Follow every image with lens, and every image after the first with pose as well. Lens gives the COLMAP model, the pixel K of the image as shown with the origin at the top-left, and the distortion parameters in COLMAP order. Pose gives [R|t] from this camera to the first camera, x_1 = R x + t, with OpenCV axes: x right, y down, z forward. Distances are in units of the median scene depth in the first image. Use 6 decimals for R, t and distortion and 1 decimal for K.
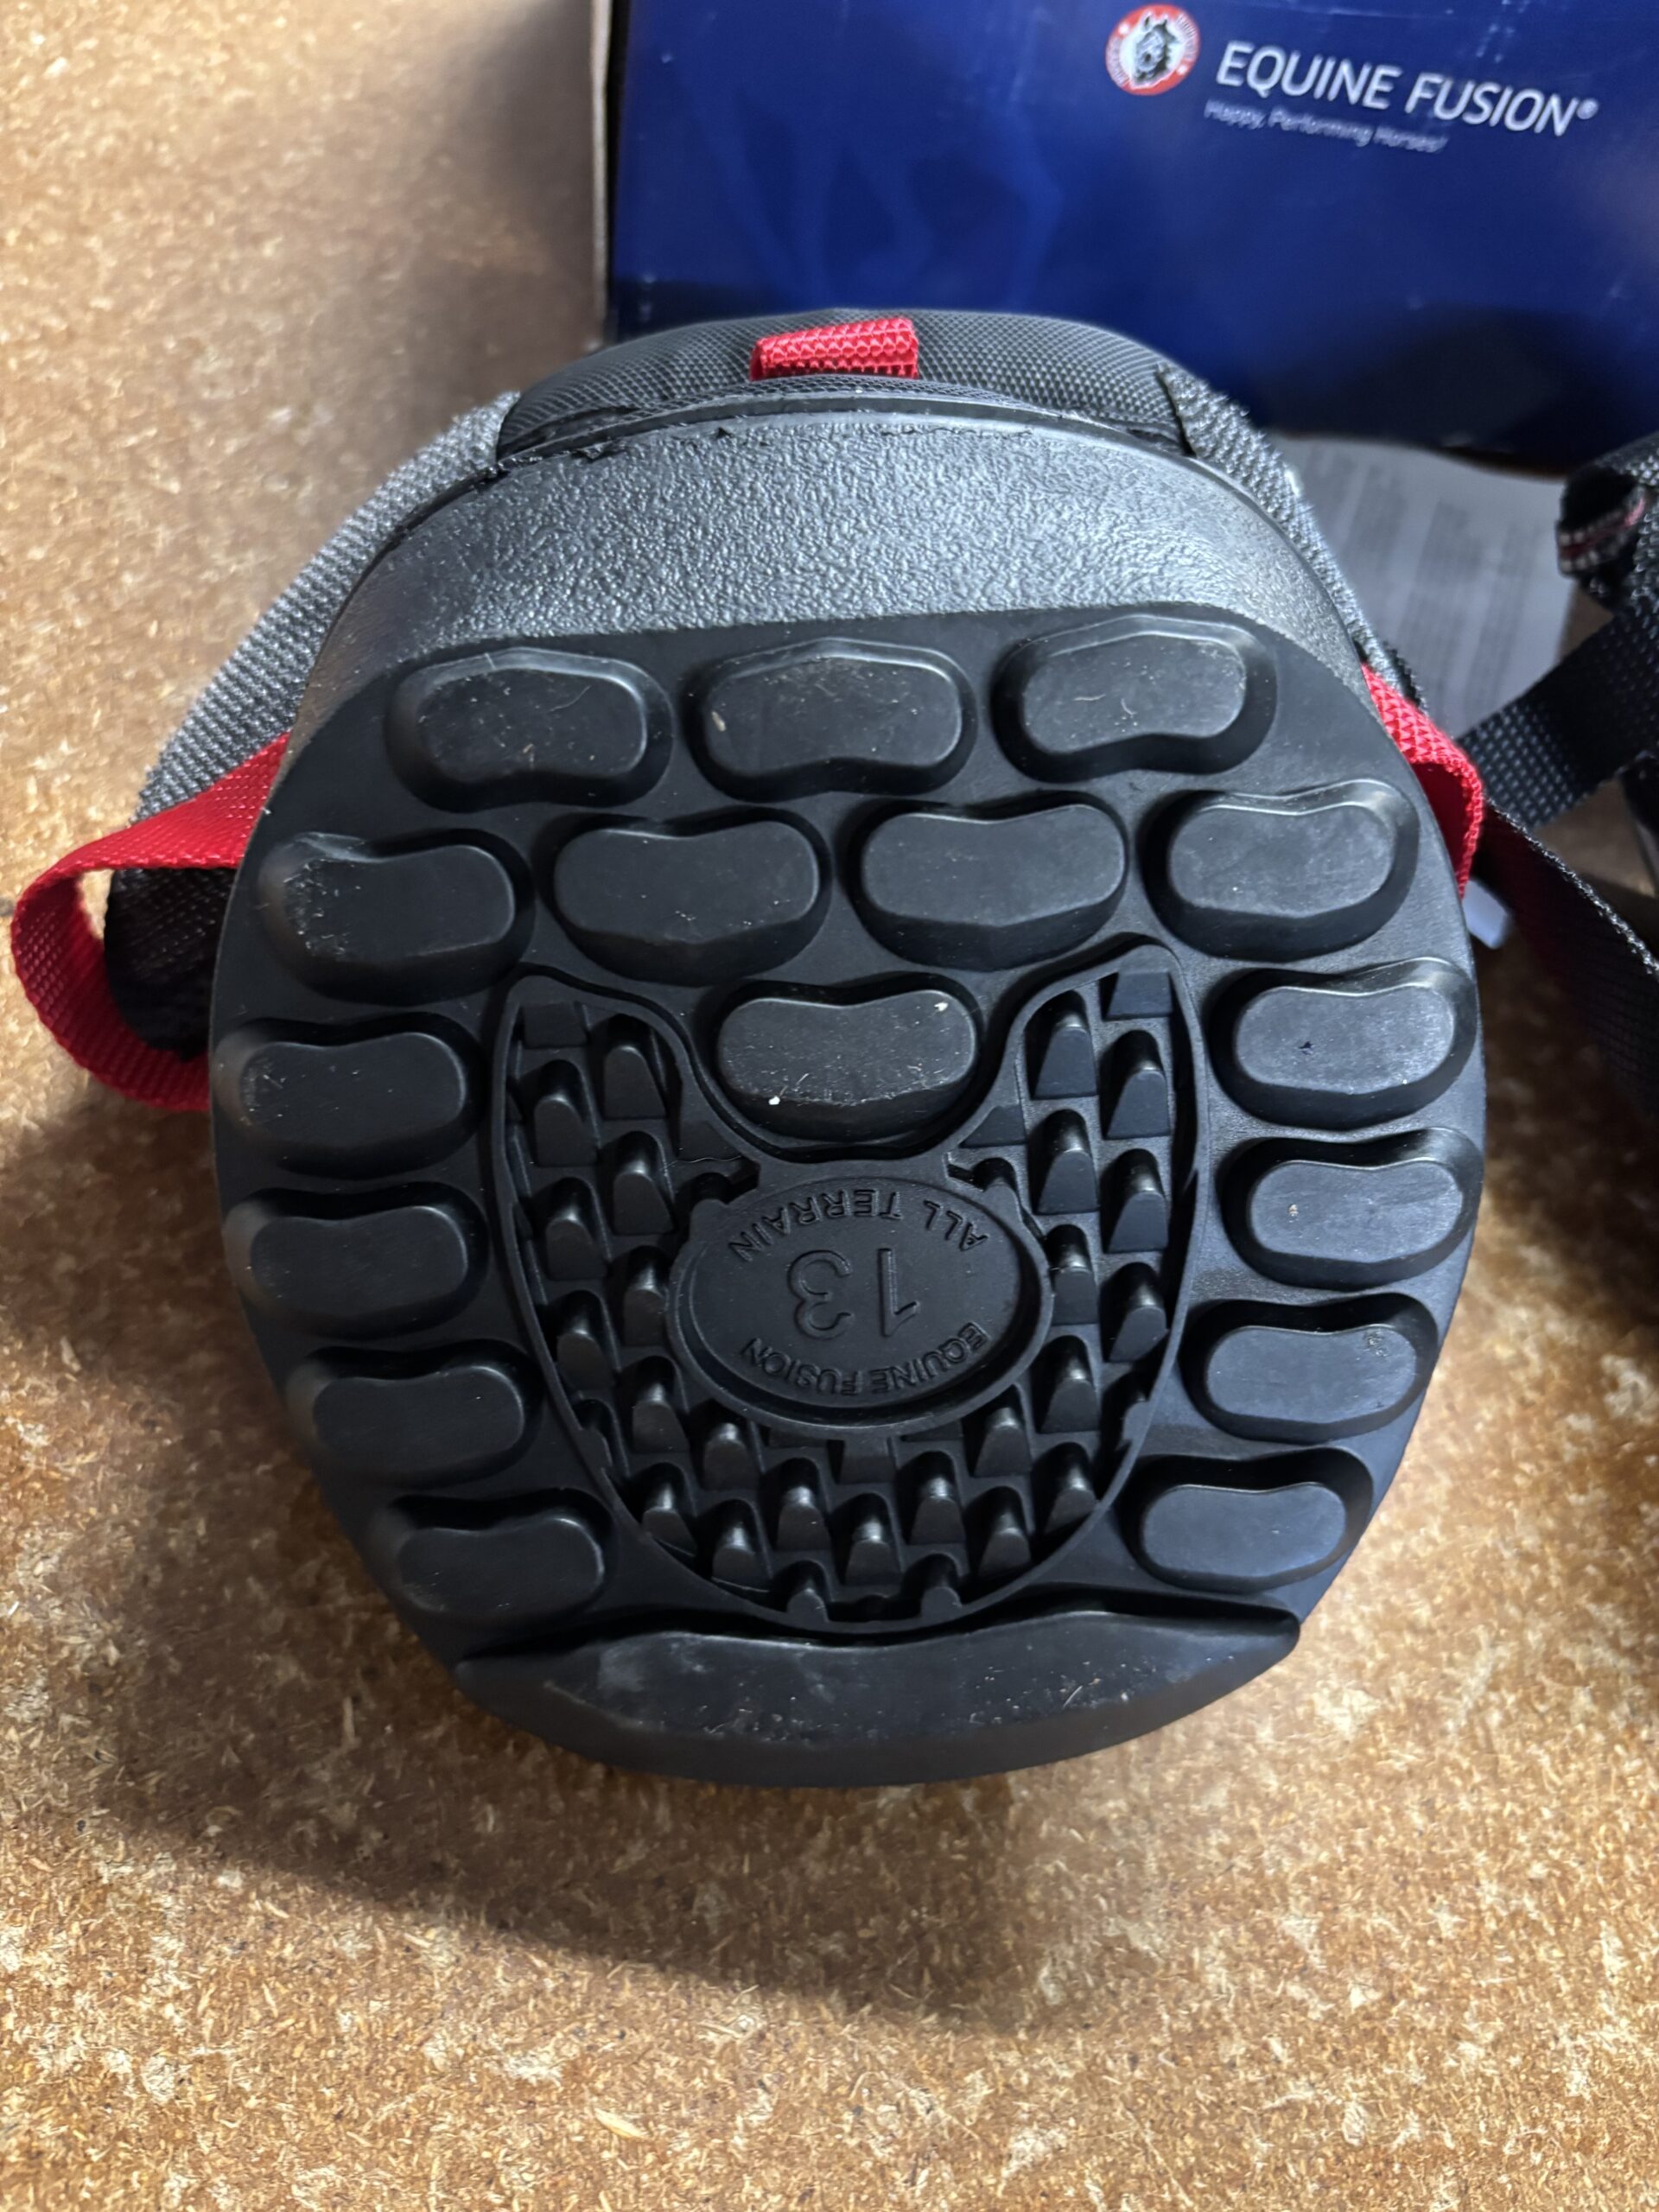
lens RADIAL K [[1694.8, 0, 753.6], [0, 1694.8, 1127.3], [0, 0, 1]] dist [-0.017589, -0.029801]
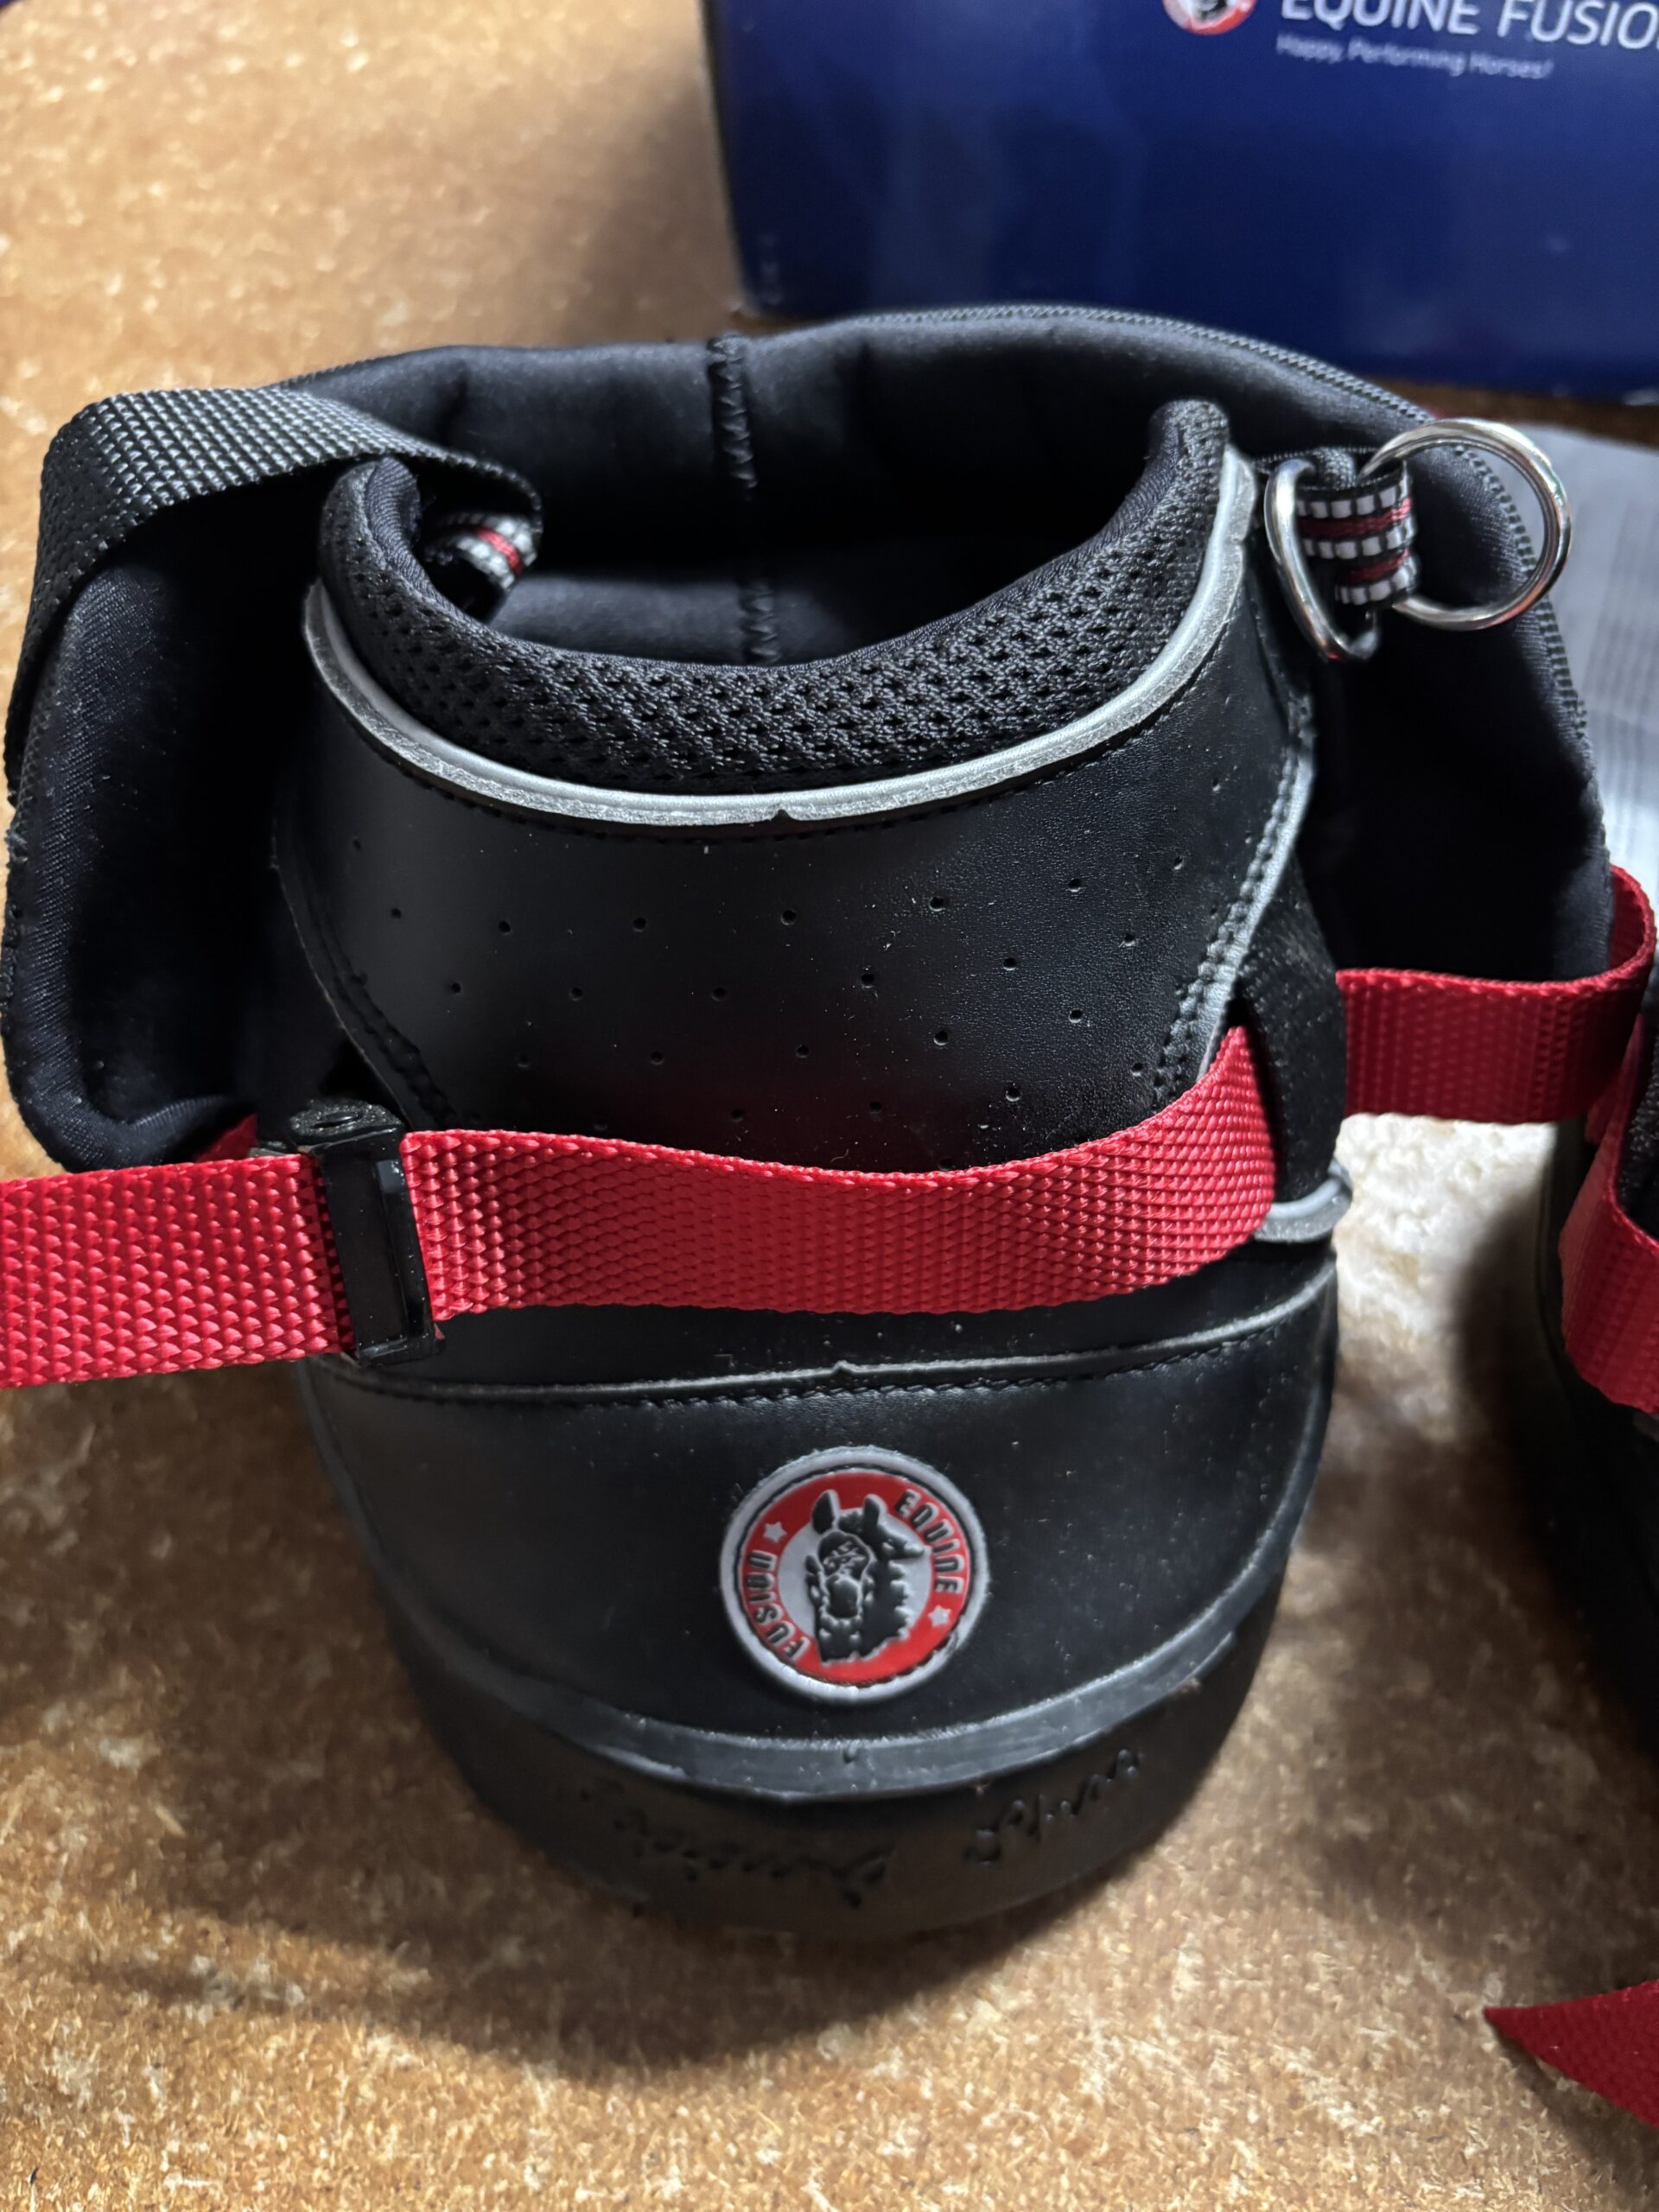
lens RADIAL K [[1694.8, 0, 819.8], [0, 1694.8, 1084.2], [0, 0, 1]] dist [-0.017589, -0.029801]
pose [[0.943540, 0.130033, -0.304670, 0.526791], [-0.134141, 0.990934, 0.007507, 0.023203], [0.302883, 0.033786, 0.952429, 0.021561]]
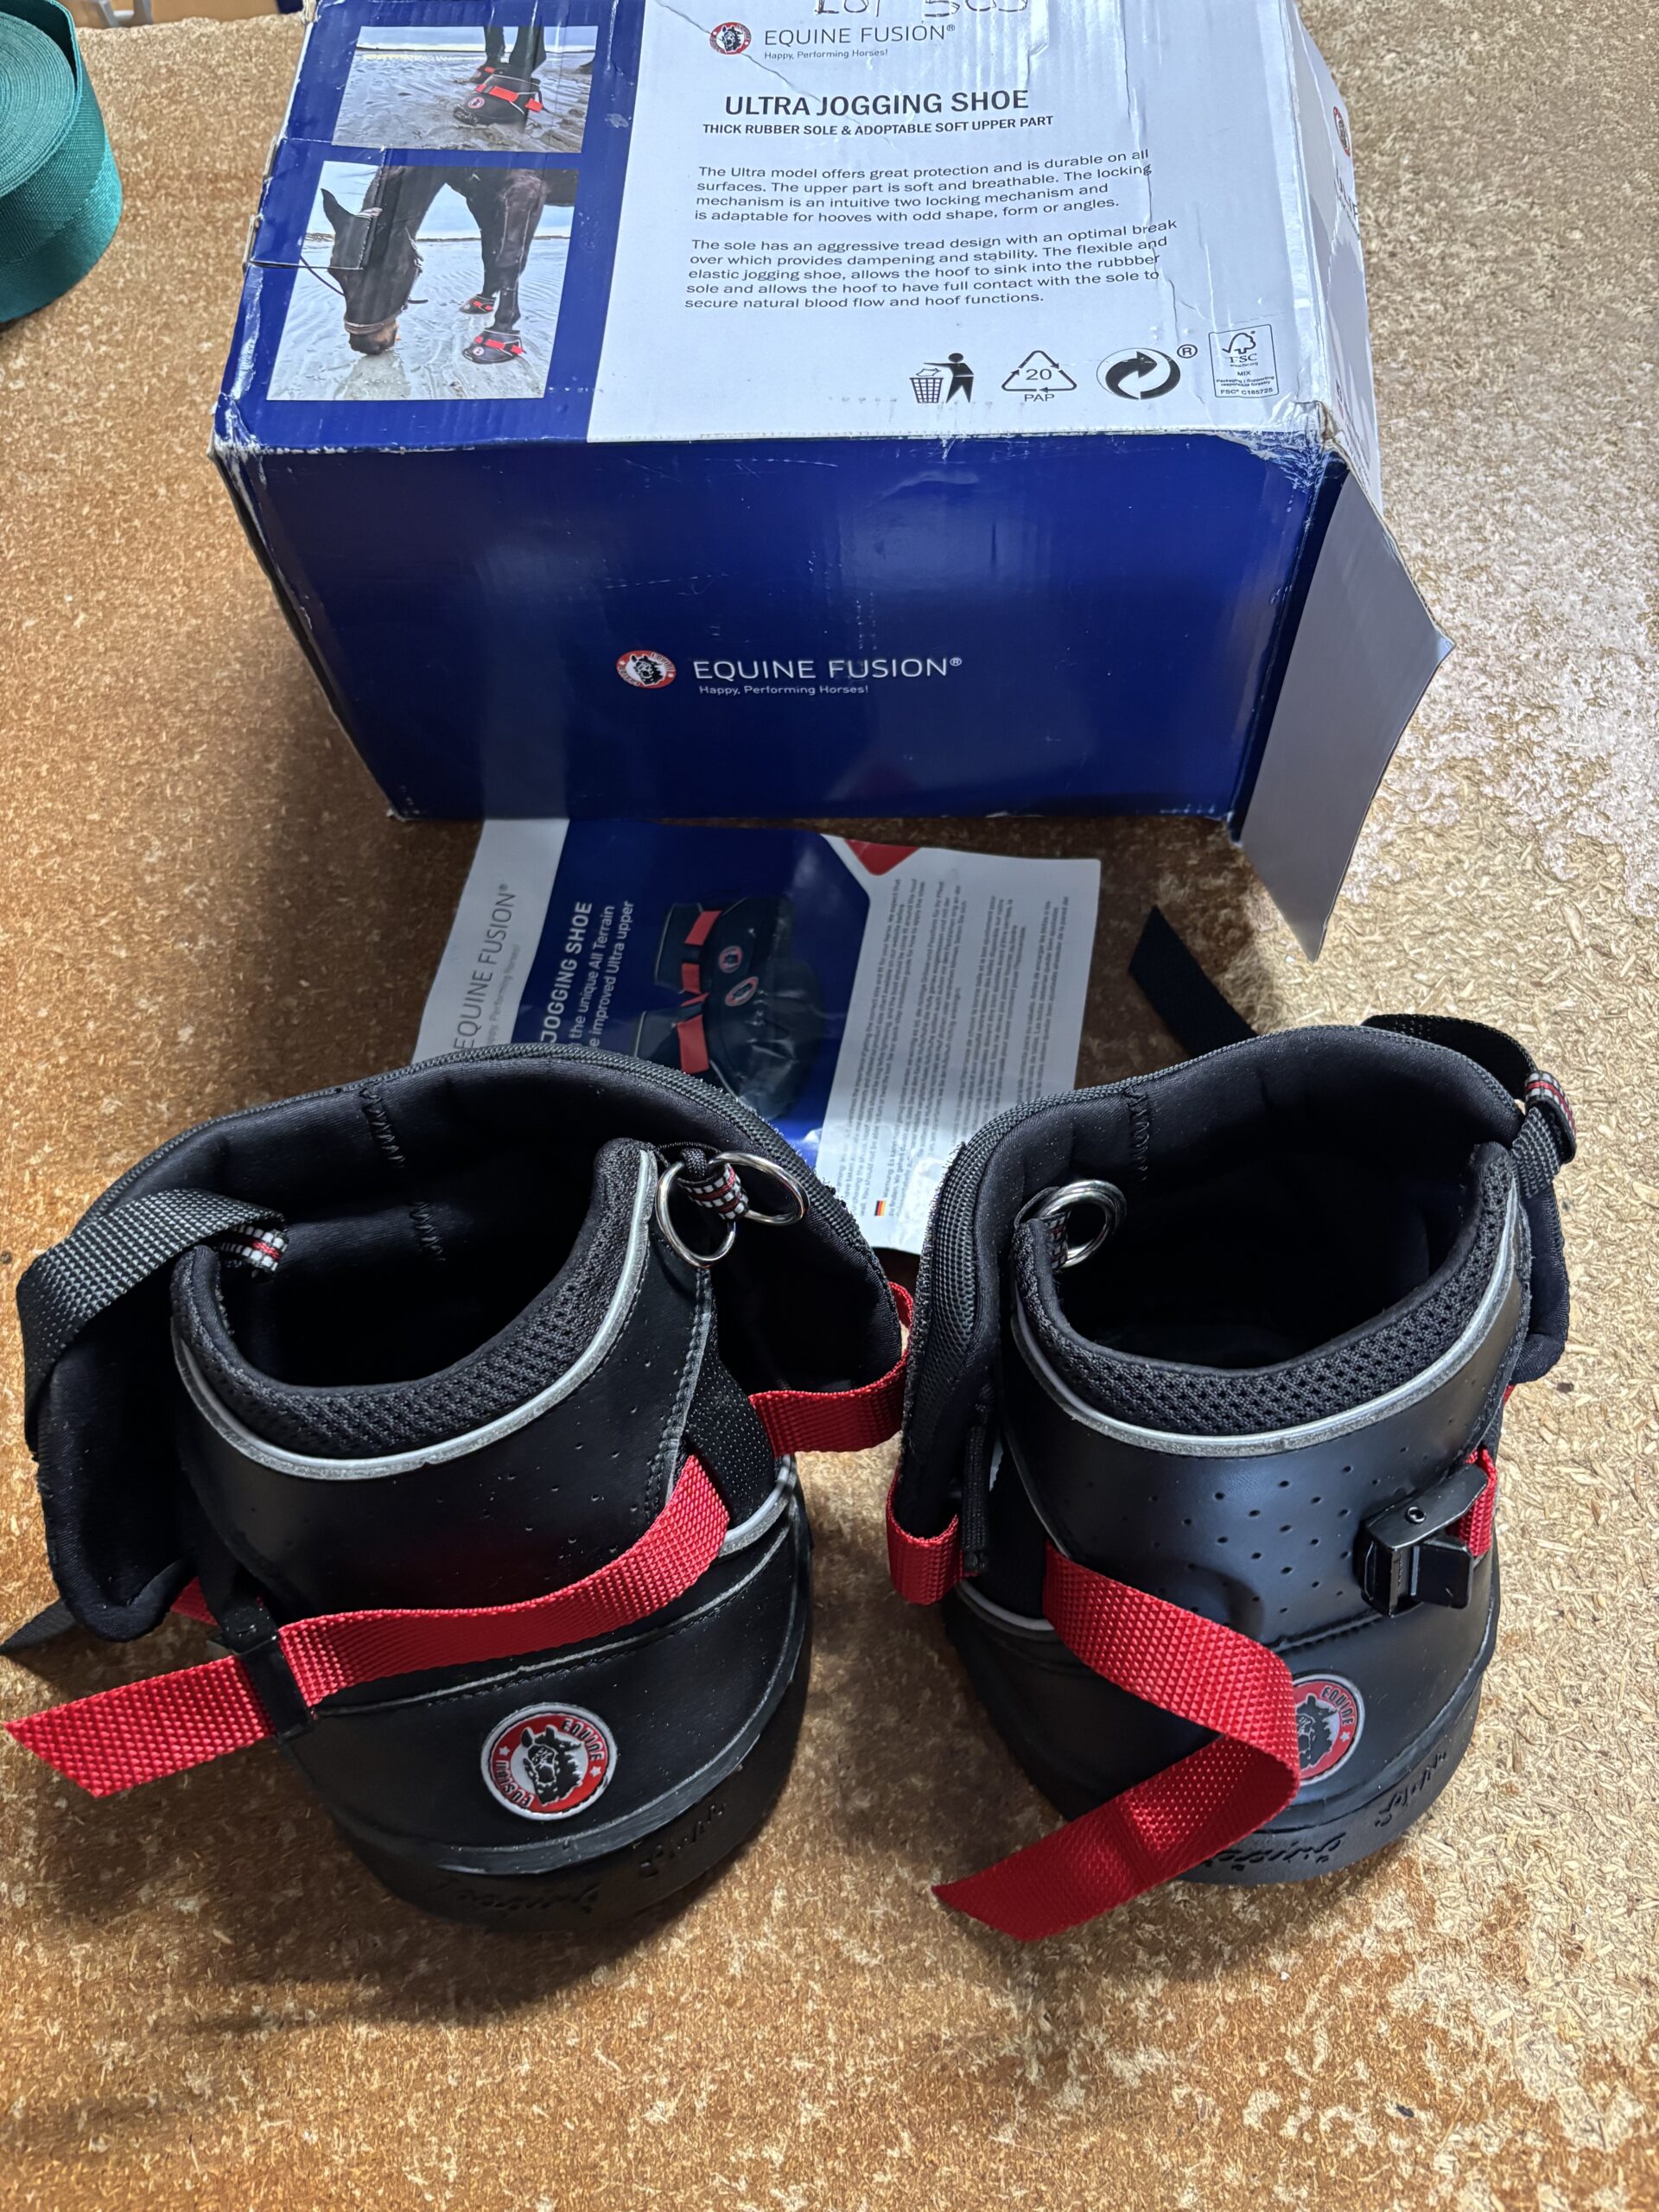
lens RADIAL K [[1694.8, 0, 851.6], [0, 1694.8, 1011.3], [0, 0, 1]] dist [-0.017589, -0.029801]
pose [[0.978058, -0.026155, -0.206686, 0.958578], [0.038511, 0.997689, 0.055987, -0.531672], [0.204743, -0.062718, 0.976804, -0.660673]]
